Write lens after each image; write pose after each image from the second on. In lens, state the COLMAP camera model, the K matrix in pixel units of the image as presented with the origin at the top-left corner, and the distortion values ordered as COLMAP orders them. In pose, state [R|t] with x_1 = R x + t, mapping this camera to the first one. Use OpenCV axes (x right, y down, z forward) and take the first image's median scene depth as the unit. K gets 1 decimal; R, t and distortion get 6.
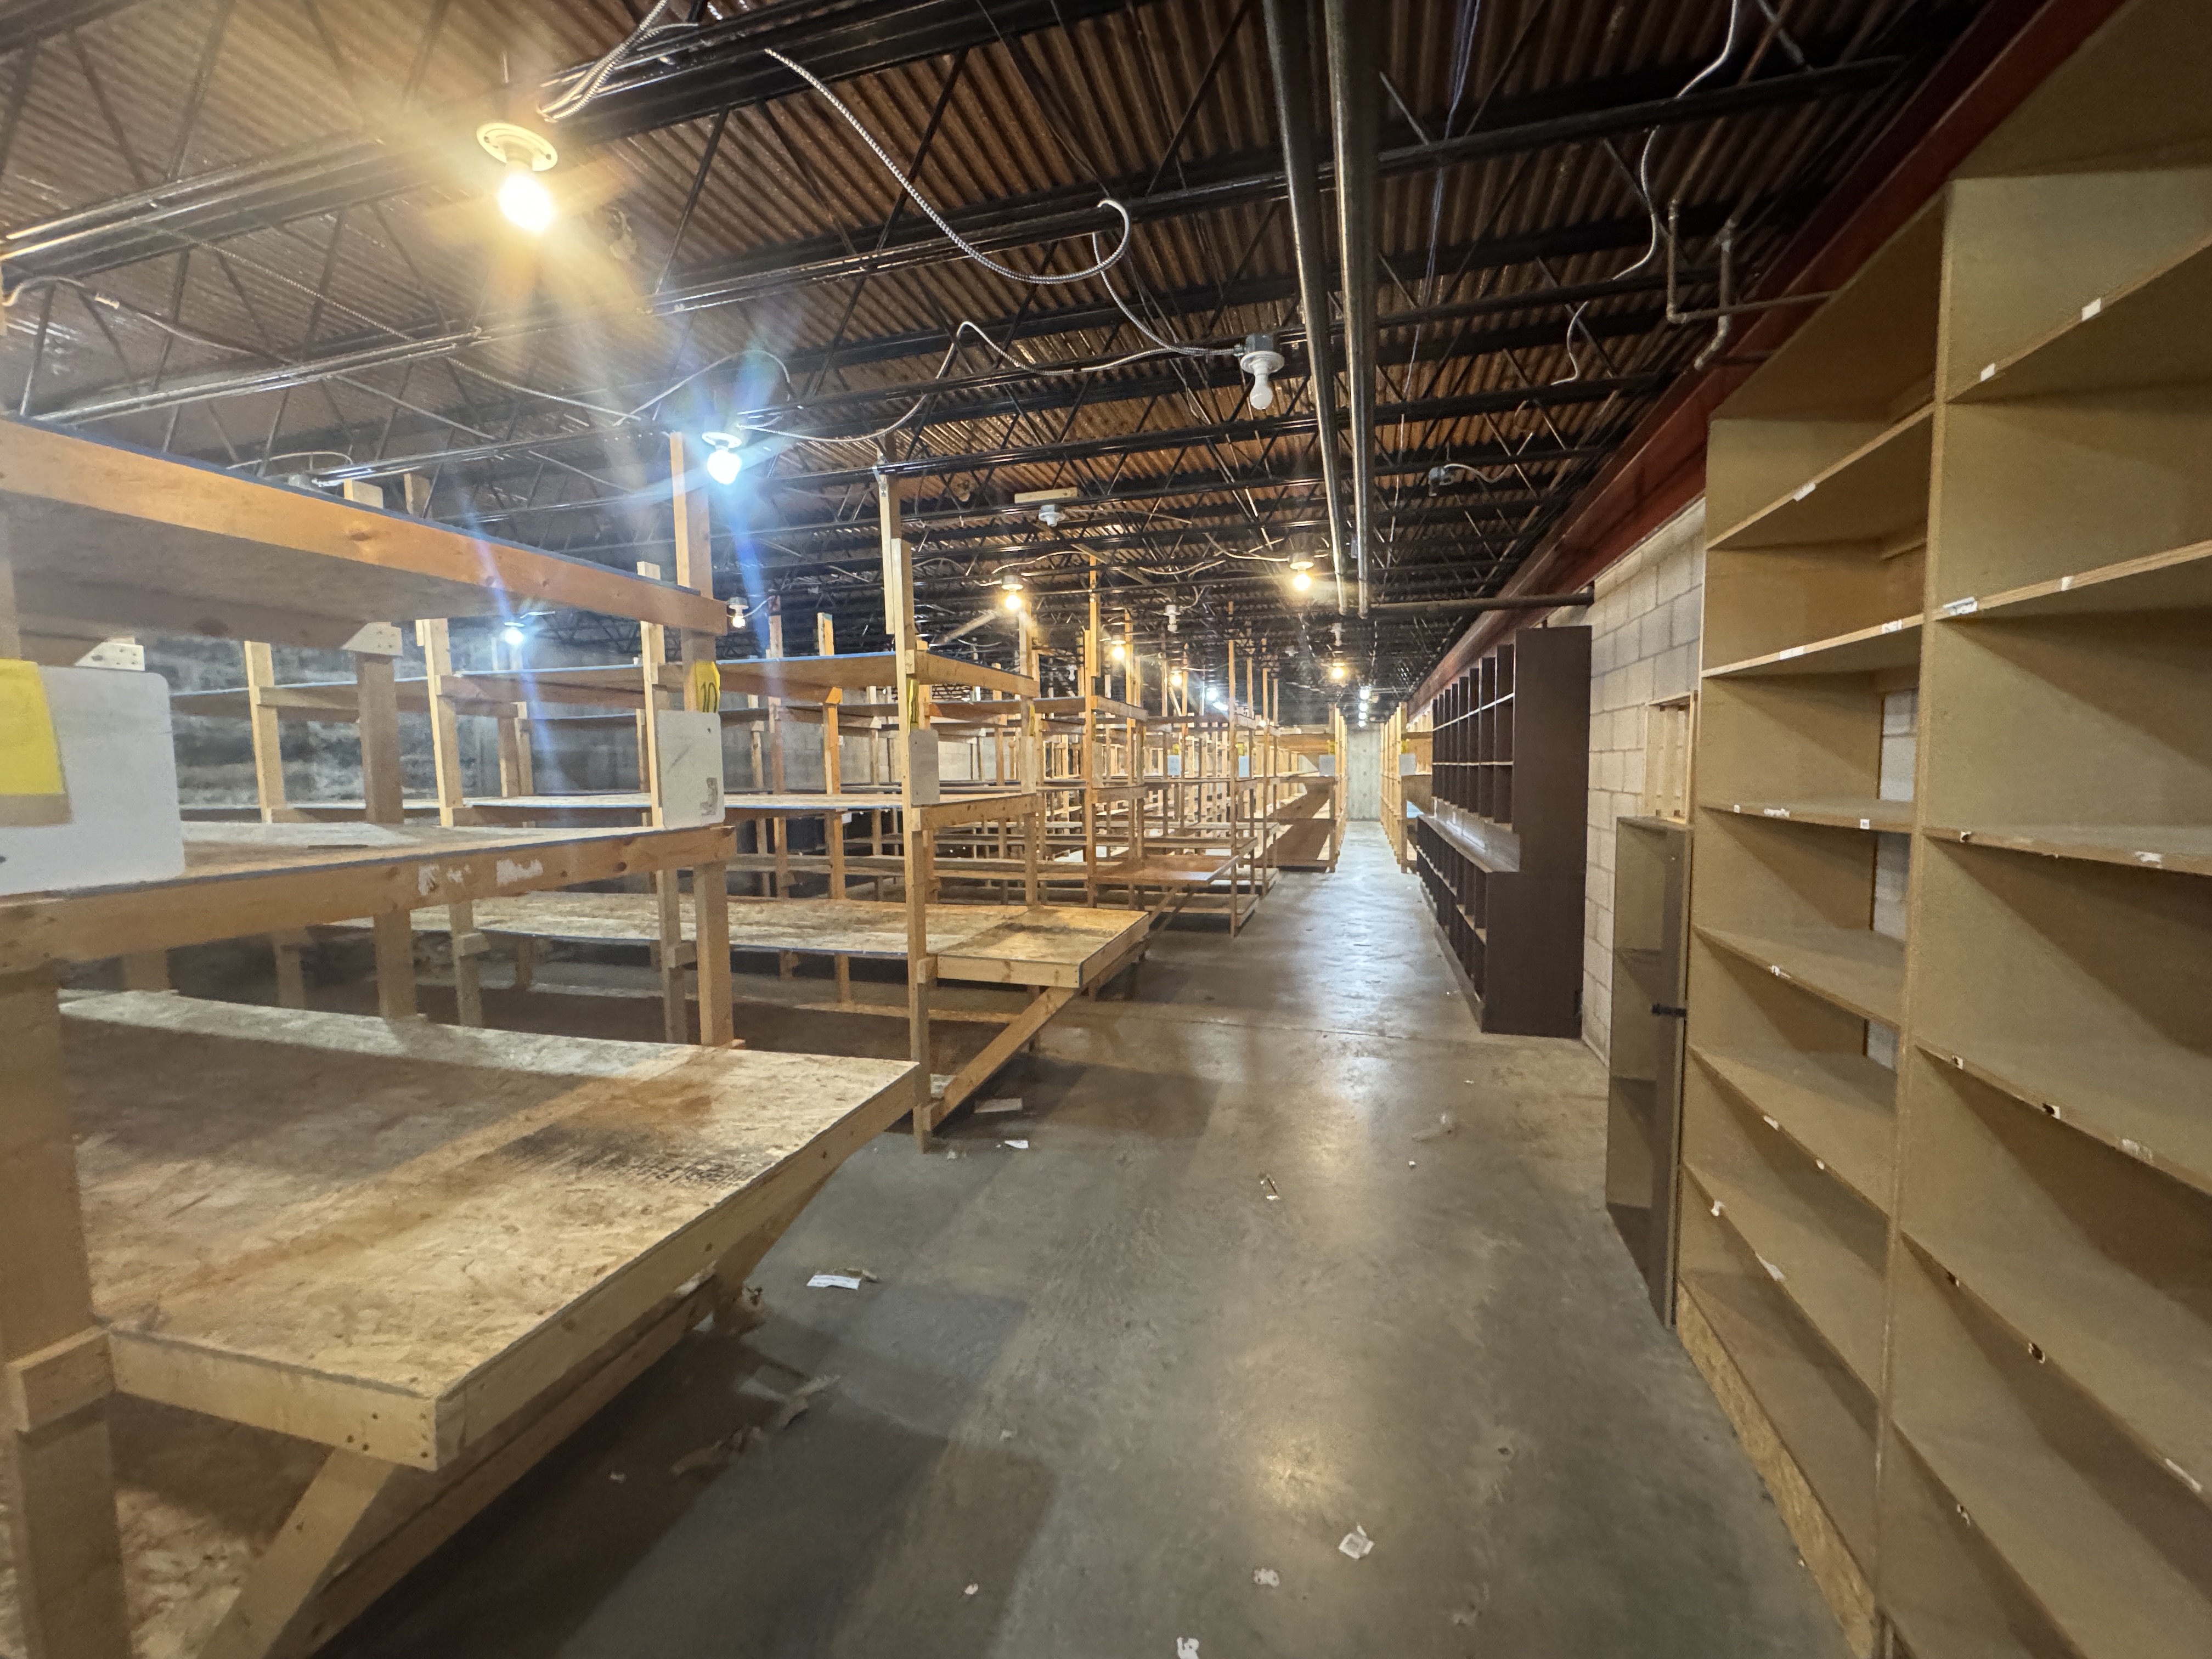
lens RADIAL K [[888.3, 0, 1107.7], [0, 888.3, 831.0], [0, 0, 1]] dist [-0.000389, 0.000284]
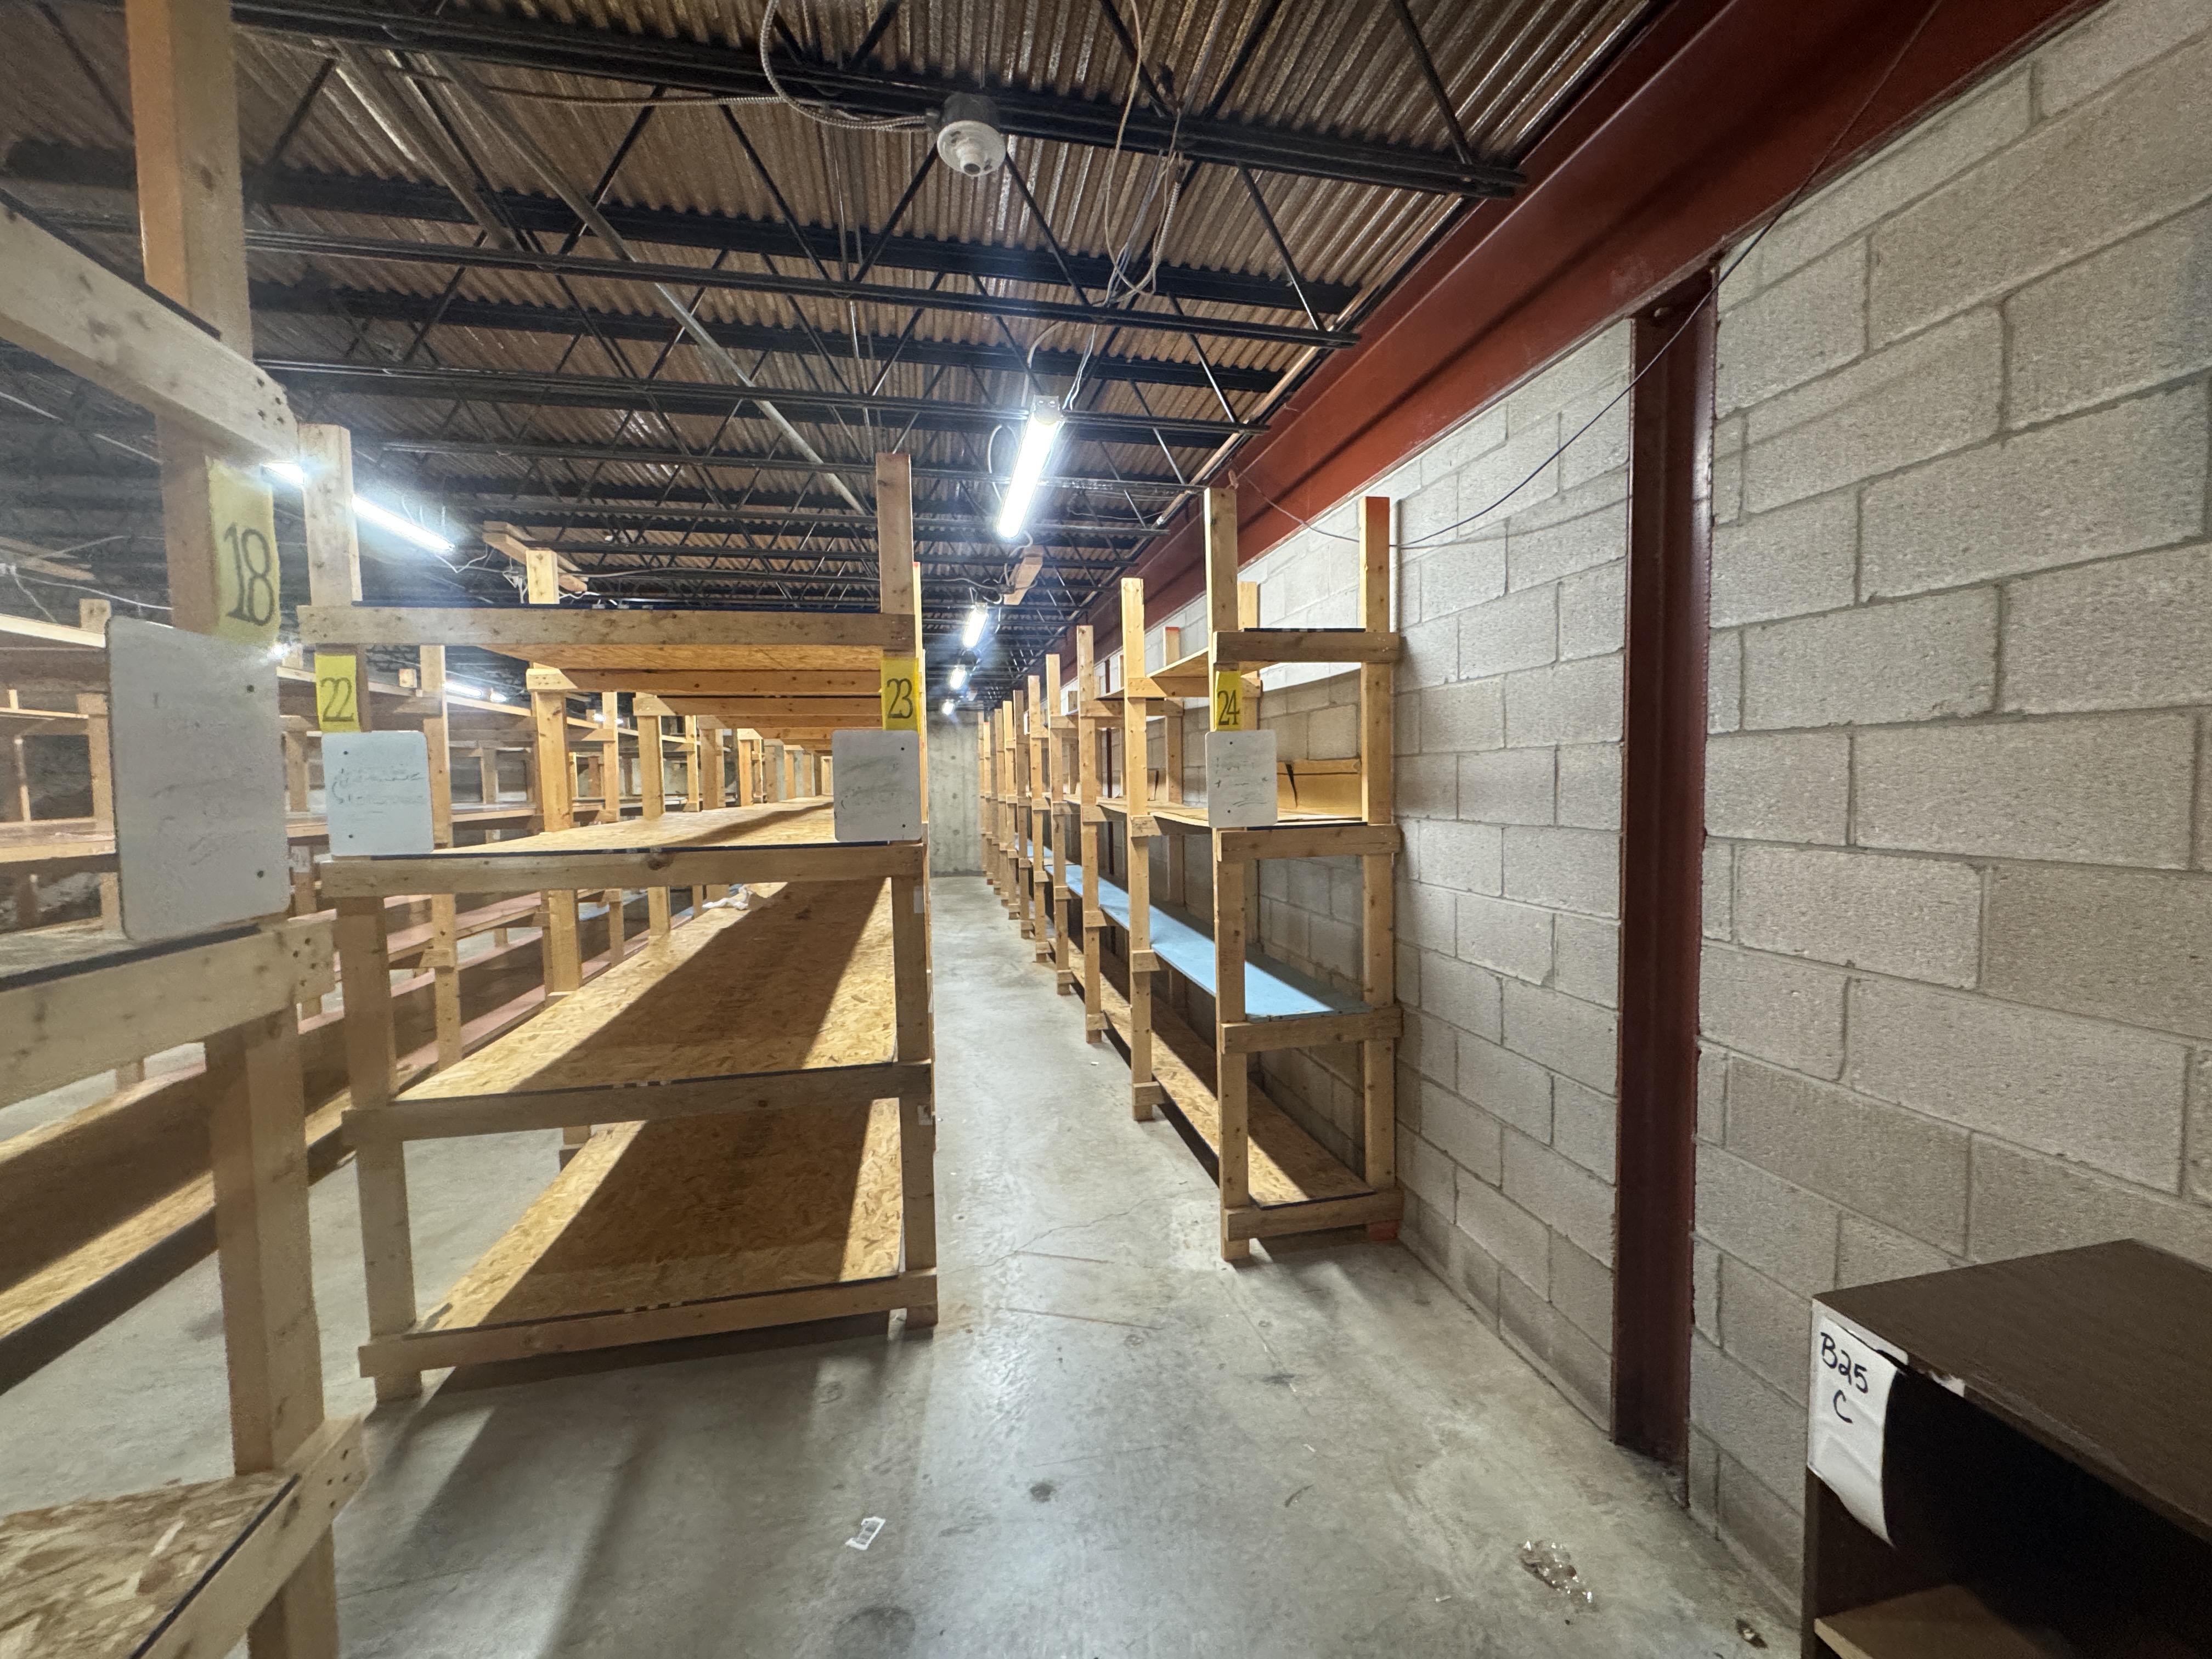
lens RADIAL K [[888.3, 0, 1110.6], [0, 888.3, 840.4], [0, 0, 1]] dist [-0.000389, 0.000284]
pose [[0.883929, -0.046579, 0.465296, 0.205908], [0.051642, 0.998664, 0.001867, -0.053724], [-0.464761, 0.022378, 0.885153, 0.816392]]
